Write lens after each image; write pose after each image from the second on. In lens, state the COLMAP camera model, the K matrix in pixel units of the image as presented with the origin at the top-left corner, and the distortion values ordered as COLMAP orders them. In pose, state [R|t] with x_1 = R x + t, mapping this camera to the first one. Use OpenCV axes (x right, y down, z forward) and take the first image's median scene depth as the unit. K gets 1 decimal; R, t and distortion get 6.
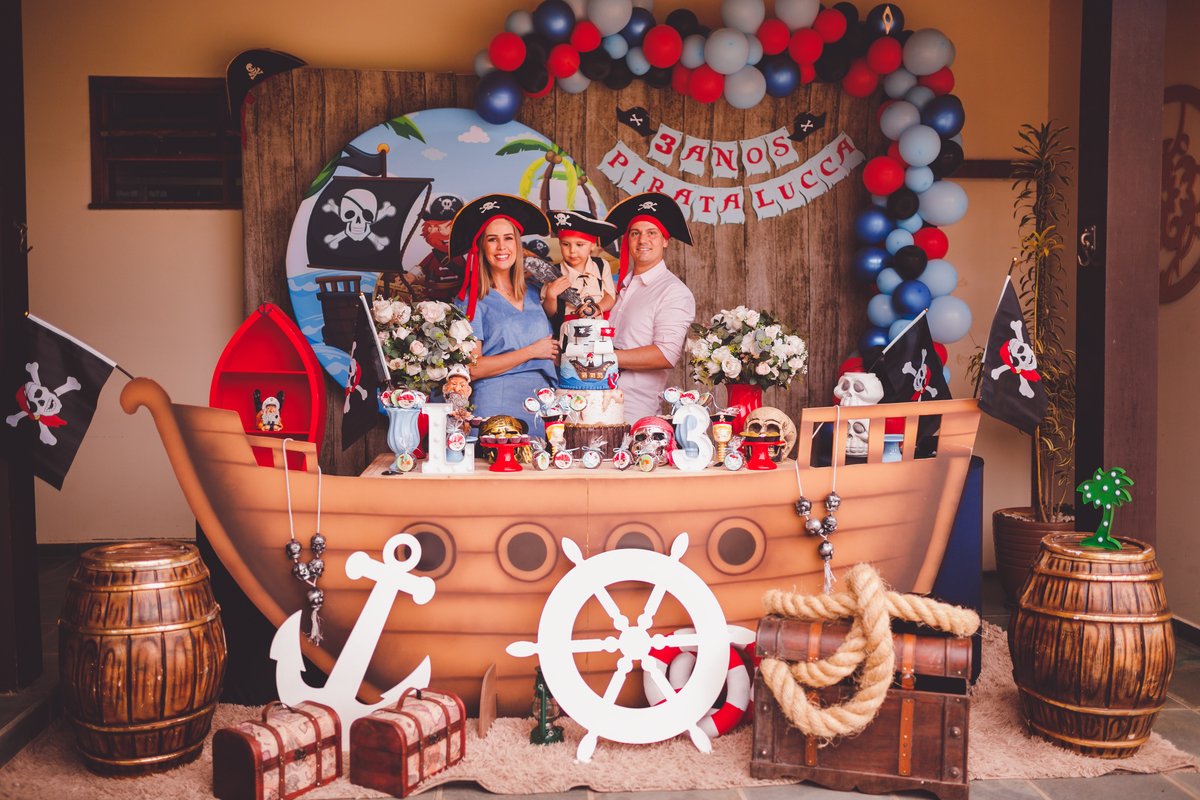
lens RADIAL K [[1111.6, 0, 605.2], [0, 1111.6, 403.5], [0, 0, 1]] dist [-0.064609, 0.088151]
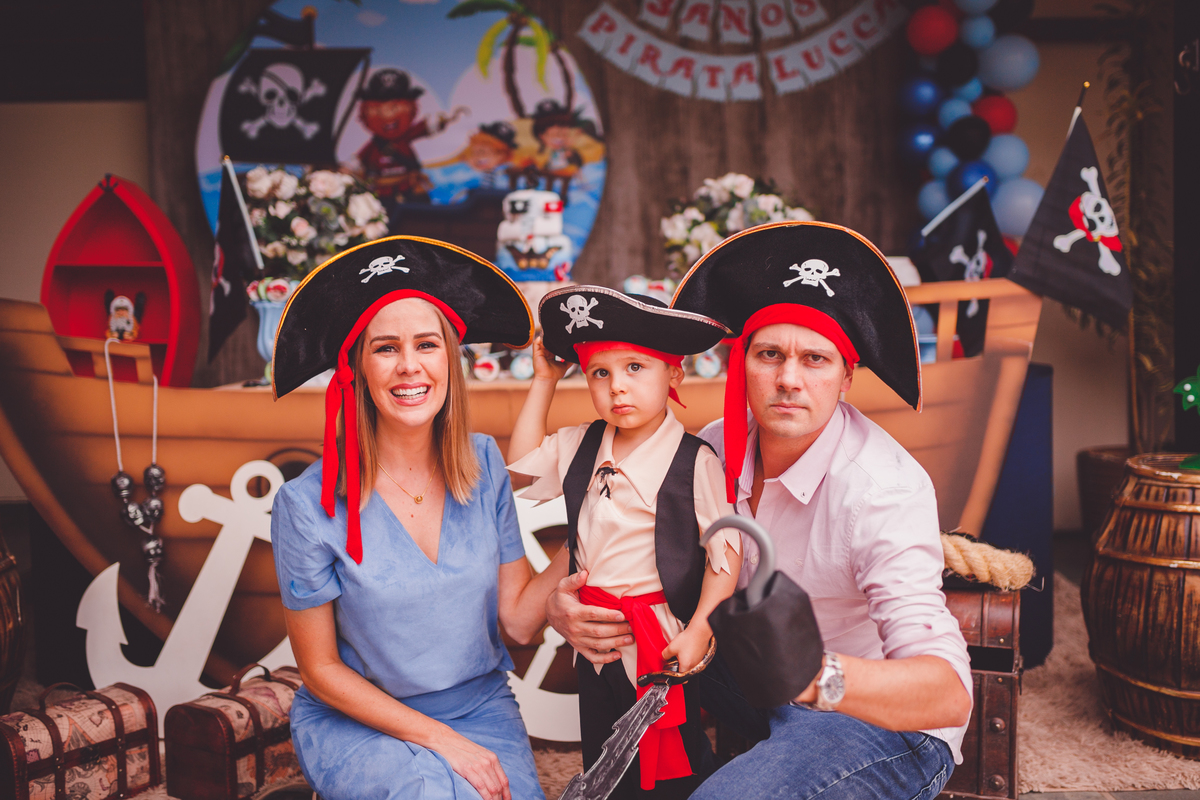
lens RADIAL K [[1176.9, 0, 632.7], [0, 1176.9, 395.2], [0, 0, 1]] dist [-0.059879, 0.082833]
pose [[0.998776, -0.013704, -0.047525, 0.103192], [0.014150, 0.999859, 0.009062, 0.064824], [0.047394, -0.009724, 0.998829, 0.205857]]
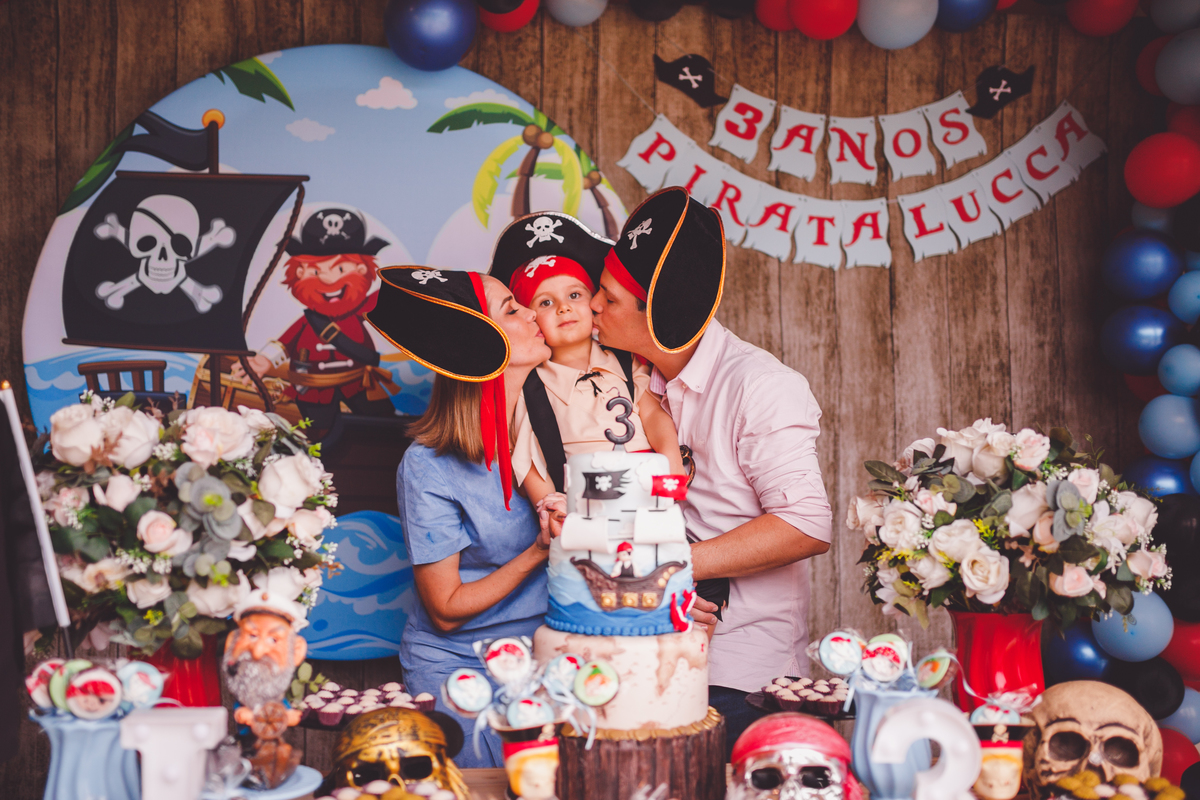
lens RADIAL K [[1176.9, 0, 585.7], [0, 1176.9, 404.5], [0, 0, 1]] dist [-0.060658, 0.078902]
pose [[0.999931, -0.000620, -0.011773, -0.024147], [-0.000543, 0.995135, -0.098523, -0.057038], [0.011777, 0.098522, 0.995065, 0.641661]]
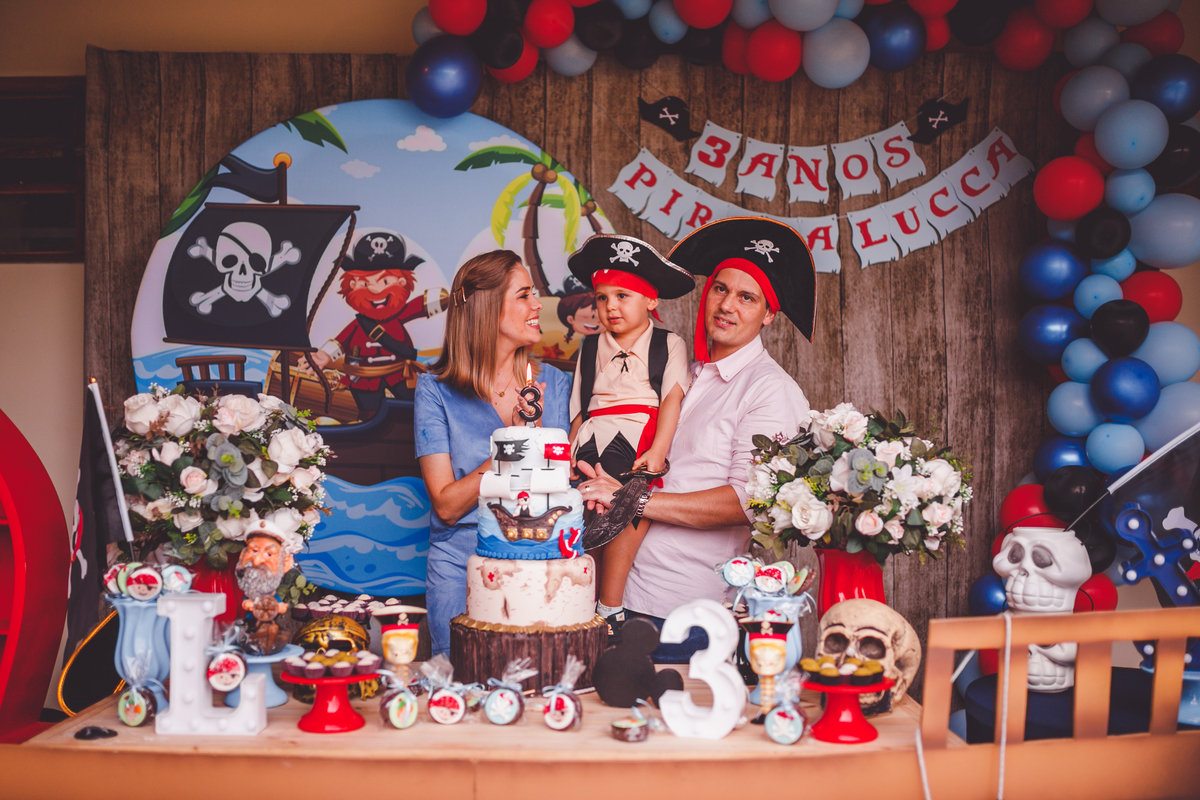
lens RADIAL K [[1166.0, 0, 596.0], [0, 1166.0, 405.6], [0, 0, 1]] dist [-0.061320, 0.077459]
pose [[0.993312, 0.000194, -0.115460, 0.093406], [-0.009710, 0.996596, -0.081867, -0.044498], [0.115052, 0.082441, 0.989933, 0.485737]]
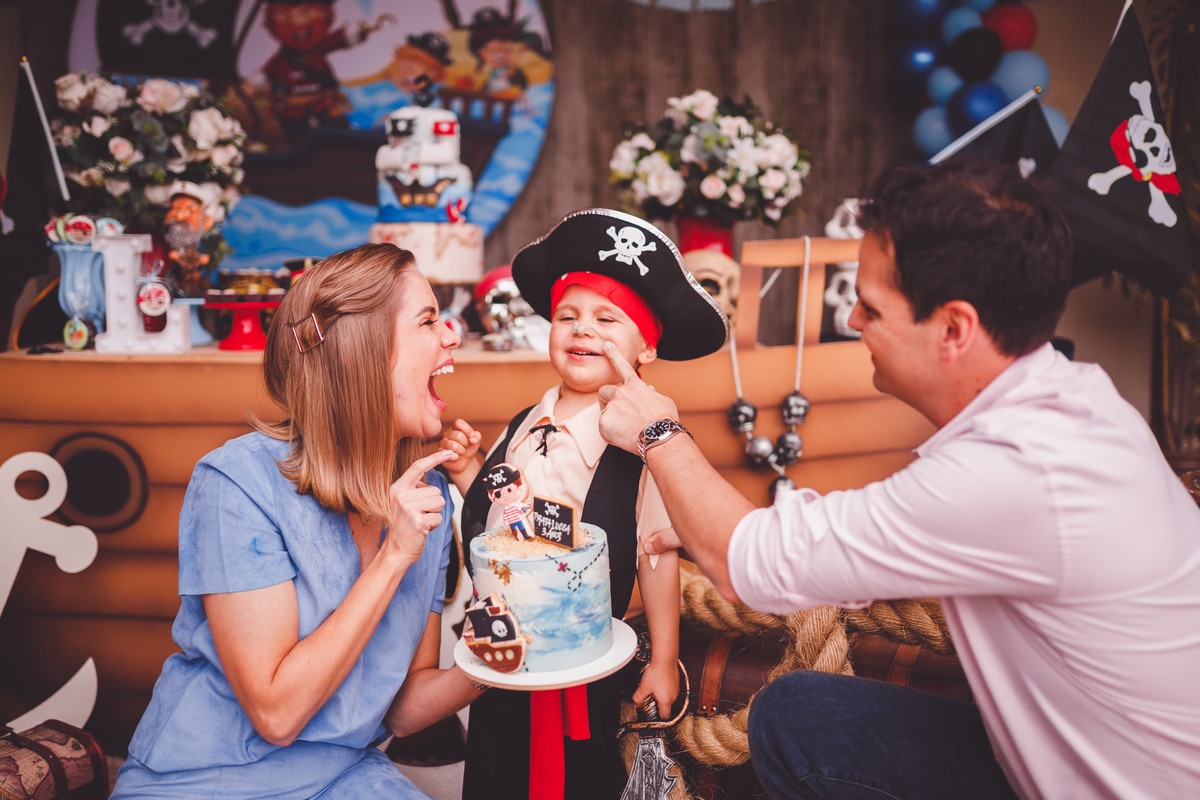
lens RADIAL K [[1116.2, 0, 603.6], [0, 1116.2, 405.3], [0, 0, 1]] dist [-0.061479, 0.080830]
pose [[0.996575, 0.011298, -0.081913, 0.154545], [-0.004848, 0.996901, 0.078518, 0.042864], [0.082546, -0.077852, 0.993542, 0.424168]]
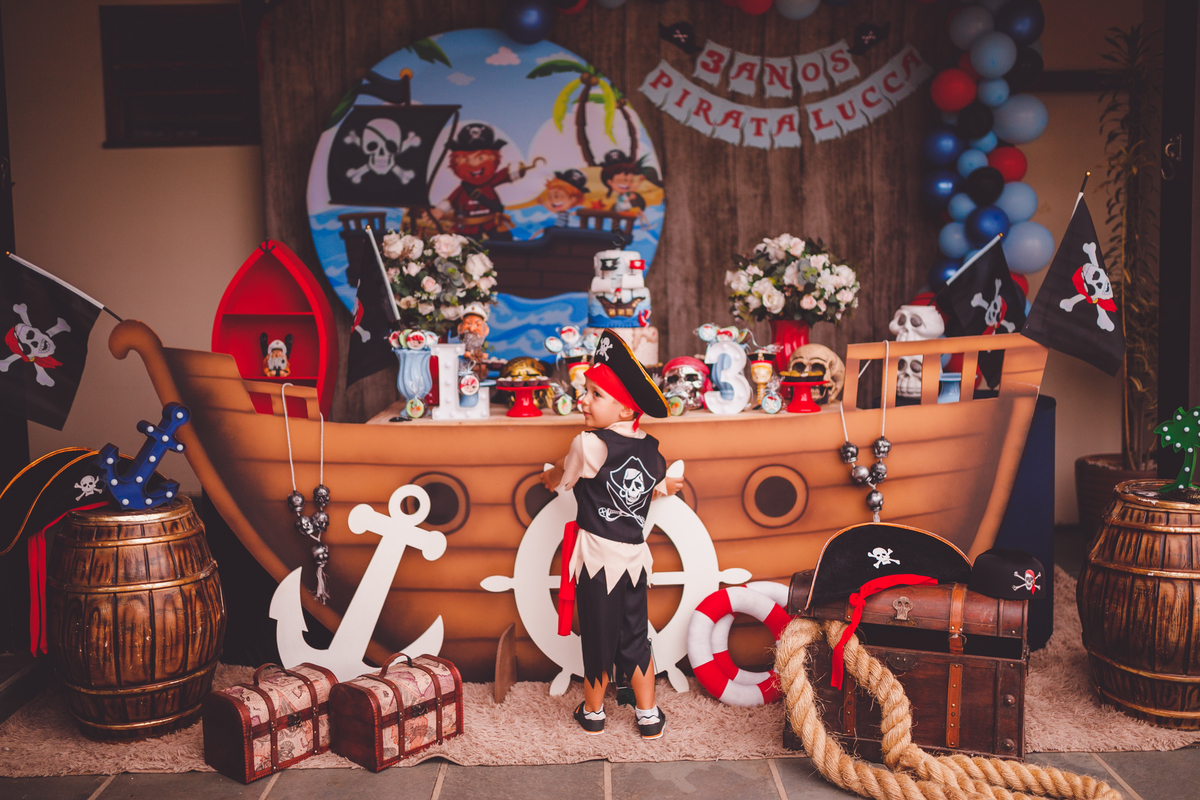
lens RADIAL K [[1160.8, 0, 622.6], [0, 1160.8, 401.0], [0, 0, 1]] dist [-0.070227, 0.103110]
pose [[0.998081, -0.009821, -0.061145, 0.052099], [0.012313, 0.999103, 0.040510, 0.009979], [0.060693, -0.041185, 0.997306, 0.044526]]
